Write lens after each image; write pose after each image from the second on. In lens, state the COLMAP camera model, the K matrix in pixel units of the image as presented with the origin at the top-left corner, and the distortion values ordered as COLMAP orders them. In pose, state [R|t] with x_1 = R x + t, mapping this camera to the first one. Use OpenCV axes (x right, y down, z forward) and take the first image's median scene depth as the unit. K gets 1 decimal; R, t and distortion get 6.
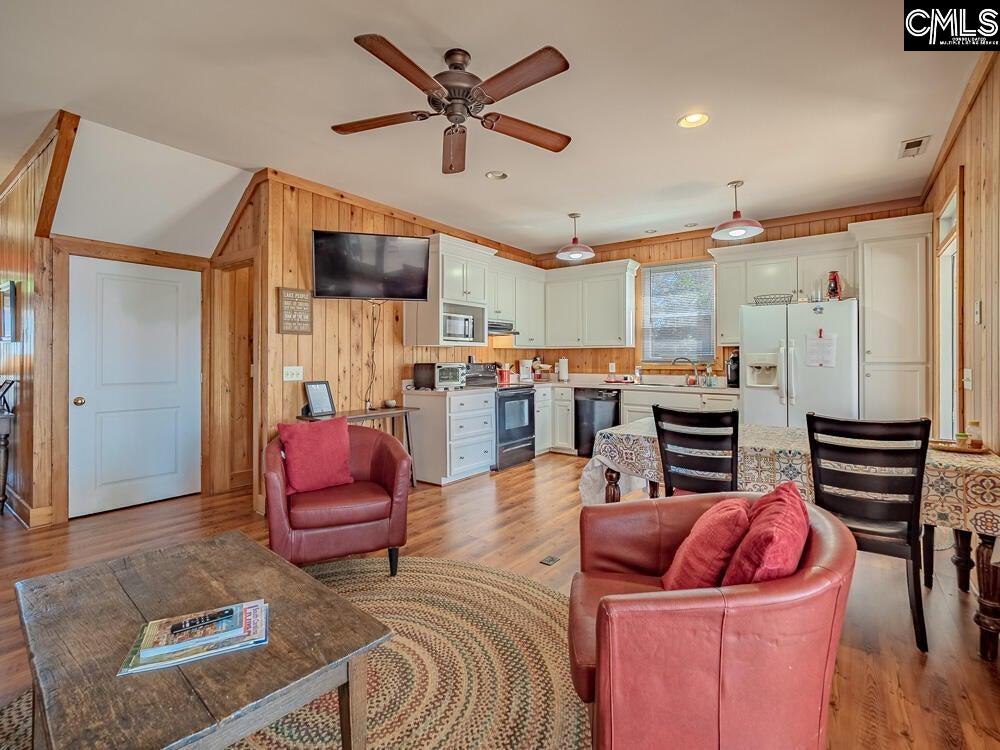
lens RADIAL K [[479.8, 0, 499.1], [0, 479.8, 365.4], [0, 0, 1]] dist [-0.001058, -0.000465]
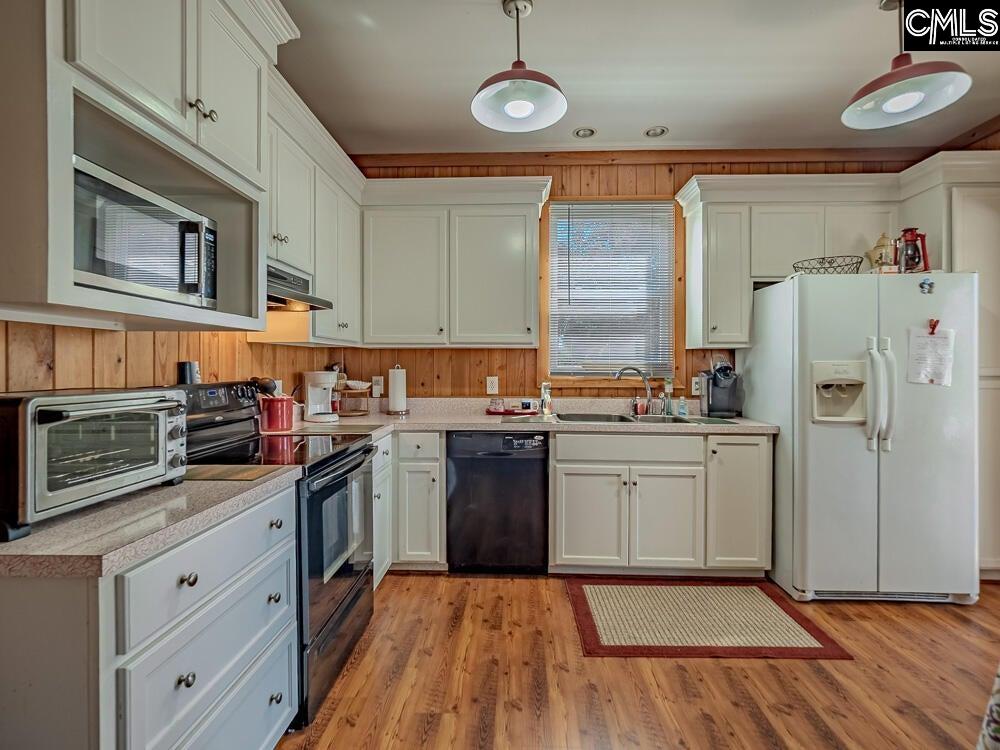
lens RADIAL K [[479.8, 0, 497.5], [0, 479.8, 369.5], [0, 0, 1]] dist [-0.001058, -0.000465]
pose [[0.821130, -0.003409, 0.570731, -0.070235], [0.005955, 0.999979, -0.002595, -0.012479], [-0.570710, 0.005530, 0.821133, 0.602418]]
